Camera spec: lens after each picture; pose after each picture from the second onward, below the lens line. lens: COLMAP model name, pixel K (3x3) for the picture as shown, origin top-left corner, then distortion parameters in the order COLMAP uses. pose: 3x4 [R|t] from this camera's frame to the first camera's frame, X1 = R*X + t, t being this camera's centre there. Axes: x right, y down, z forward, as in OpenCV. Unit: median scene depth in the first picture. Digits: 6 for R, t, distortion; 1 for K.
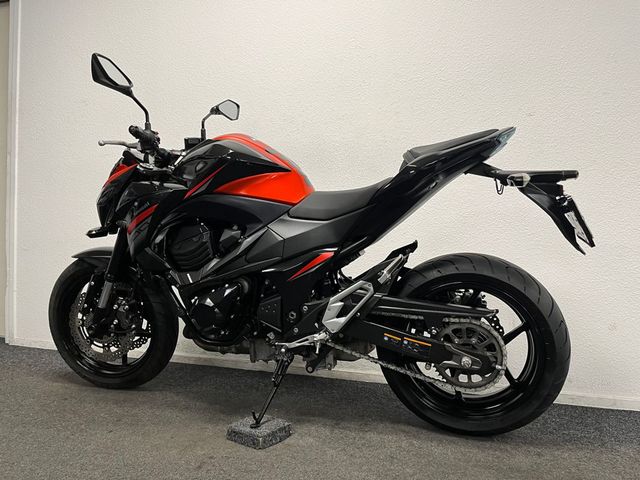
lens RADIAL K [[492.9, 0, 321.5], [0, 492.9, 239.2], [0, 0, 1]] dist [0.039575, -0.038347]
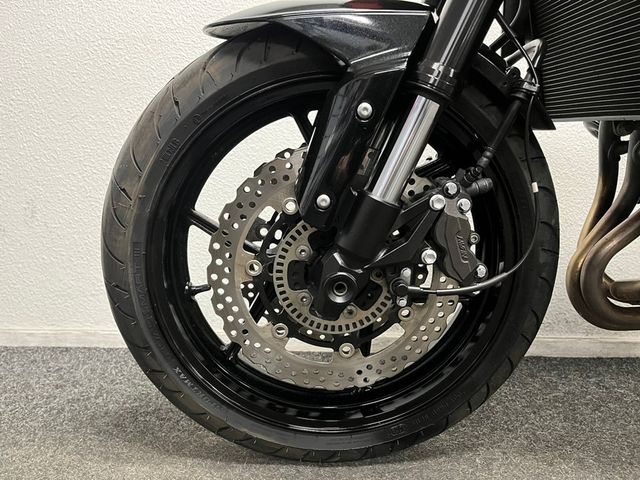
lens RADIAL K [[492.9, 0, 321.2], [0, 492.9, 243.9], [0, 0, 1]] dist [0.039575, -0.038347]
pose [[0.956338, -0.033966, 0.290282, -0.672675], [0.001462, 0.993767, 0.111466, 0.155171], [-0.292259, -0.106175, 0.950427, 0.908855]]
